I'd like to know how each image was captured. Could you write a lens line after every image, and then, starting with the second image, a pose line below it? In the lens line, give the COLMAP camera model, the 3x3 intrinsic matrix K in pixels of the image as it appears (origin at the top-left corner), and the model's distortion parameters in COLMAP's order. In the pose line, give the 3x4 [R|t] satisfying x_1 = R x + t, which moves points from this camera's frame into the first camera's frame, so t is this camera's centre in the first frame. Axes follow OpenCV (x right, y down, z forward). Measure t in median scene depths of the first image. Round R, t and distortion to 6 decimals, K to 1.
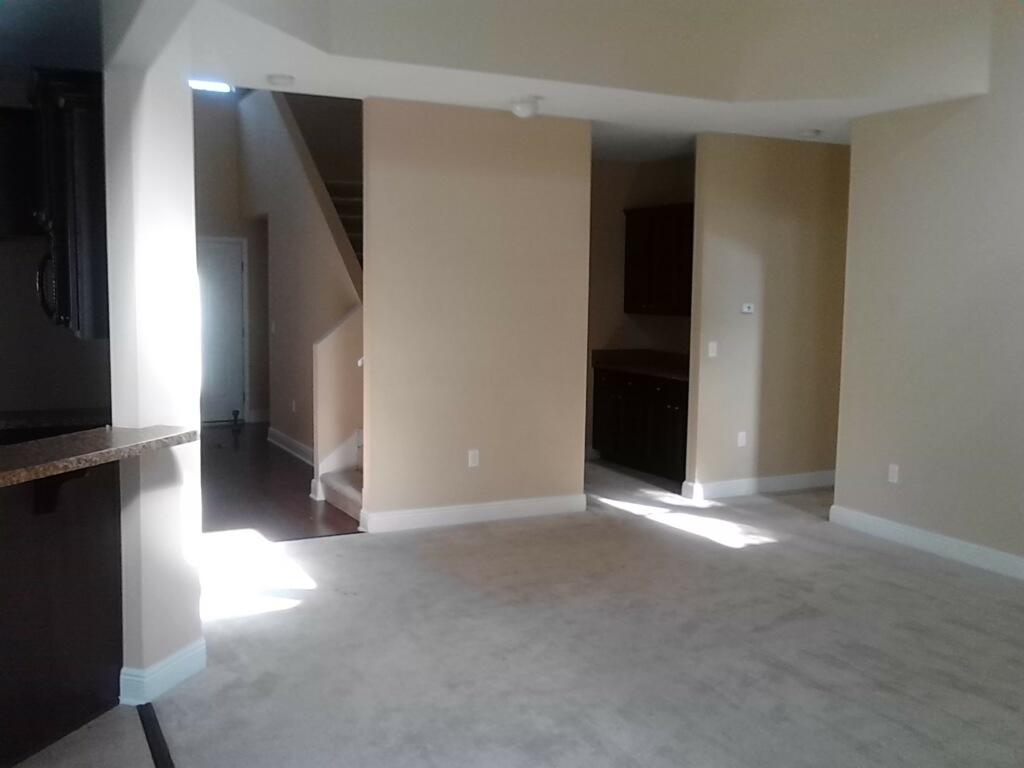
lens RADIAL K [[1018.3, 0, 504.8], [0, 1018.3, 385.7], [0, 0, 1]] dist [-0.017065, 0.000000]
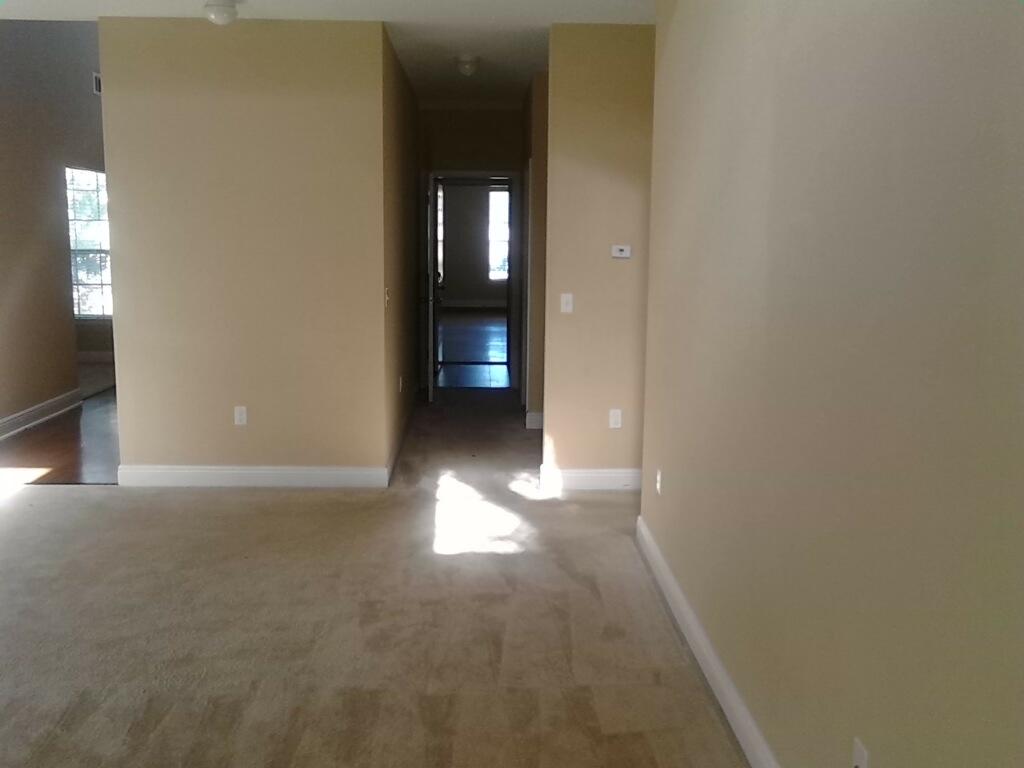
lens RADIAL K [[1018.3, 0, 510.8], [0, 1018.3, 385.7], [0, 0, 1]] dist [-0.017065, 0.000000]
pose [[0.899662, 0.066518, -0.431489, 0.572422], [-0.040257, 0.996754, 0.069723, -0.027895], [0.434726, -0.045356, 0.899420, 0.293161]]
